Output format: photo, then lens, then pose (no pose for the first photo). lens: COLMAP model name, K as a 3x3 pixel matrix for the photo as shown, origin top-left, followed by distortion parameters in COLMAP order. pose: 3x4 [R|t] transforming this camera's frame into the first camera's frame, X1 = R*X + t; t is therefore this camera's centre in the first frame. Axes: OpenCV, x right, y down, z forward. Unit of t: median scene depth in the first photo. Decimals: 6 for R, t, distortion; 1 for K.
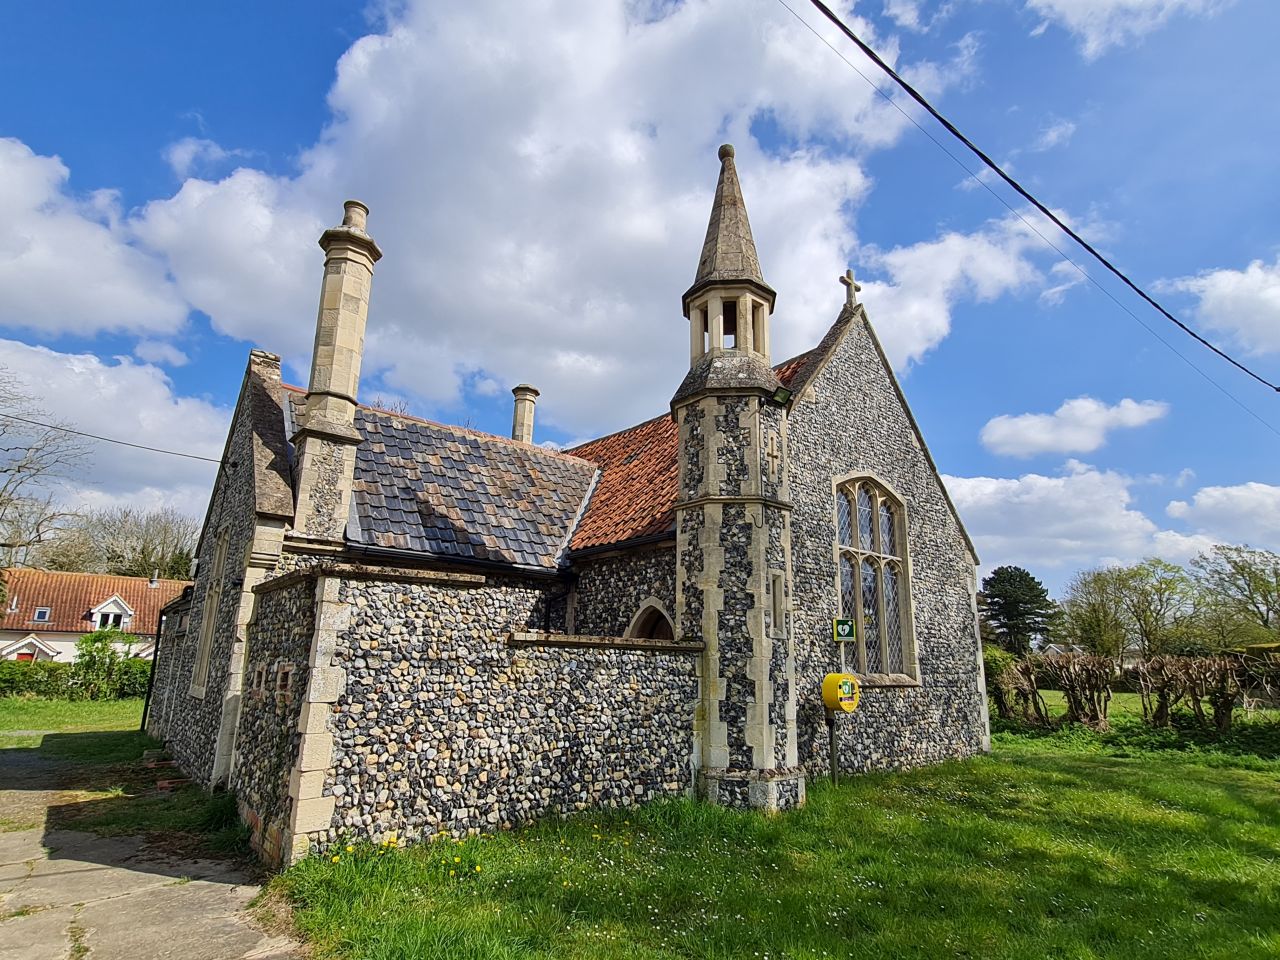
lens RADIAL K [[653.0, 0, 631.3], [0, 653.0, 488.0], [0, 0, 1]] dist [0.003093, -0.000195]
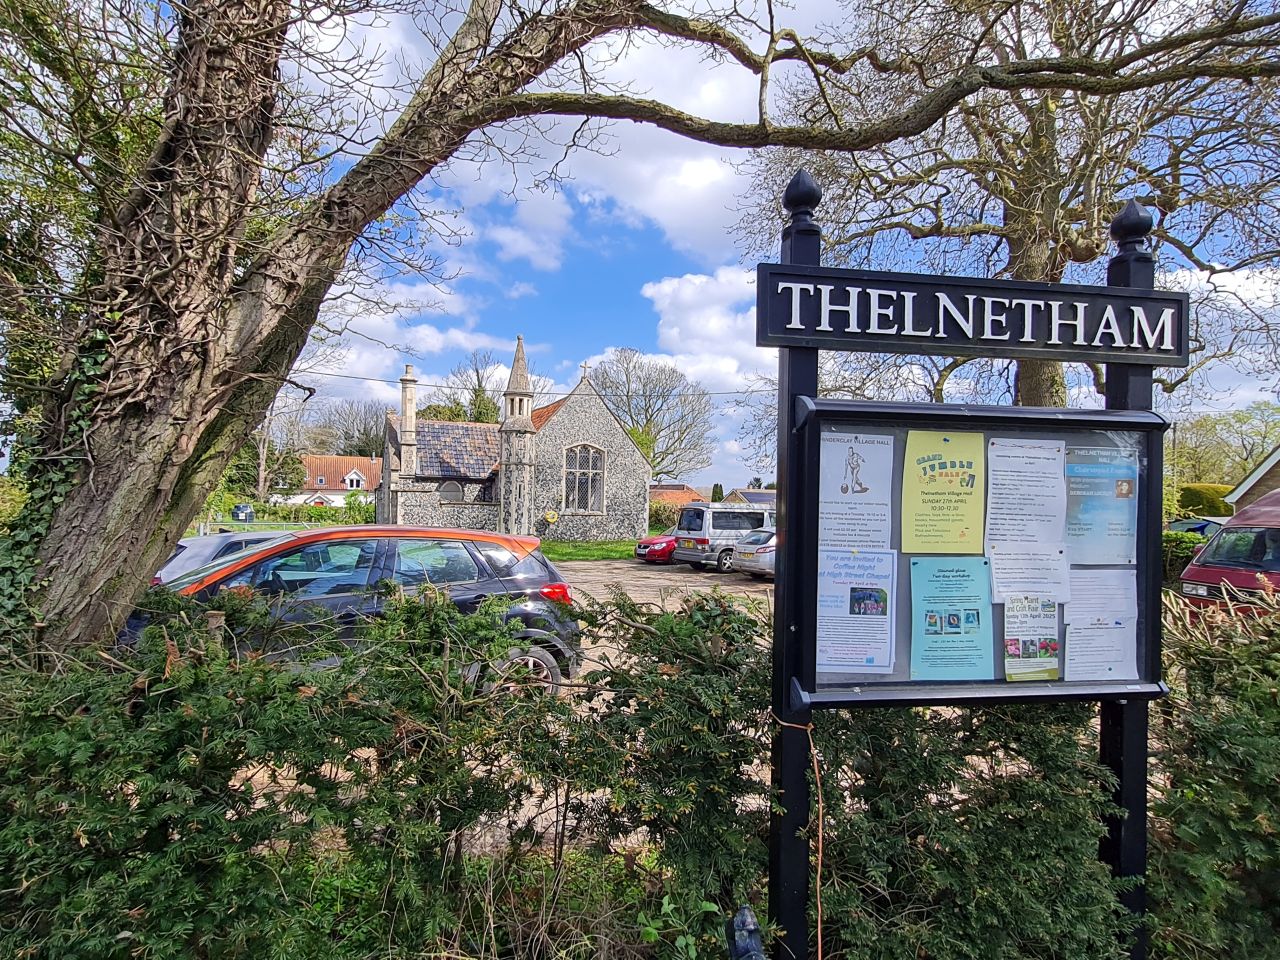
lens RADIAL K [[653.0, 0, 631.3], [0, 653.0, 488.0], [0, 0, 1]] dist [0.003093, -0.000195]
pose [[0.967759, -0.006892, -0.251782, 1.292810], [0.064840, 0.972753, 0.222594, -0.456218], [0.243388, -0.231743, 0.941837, -1.686215]]
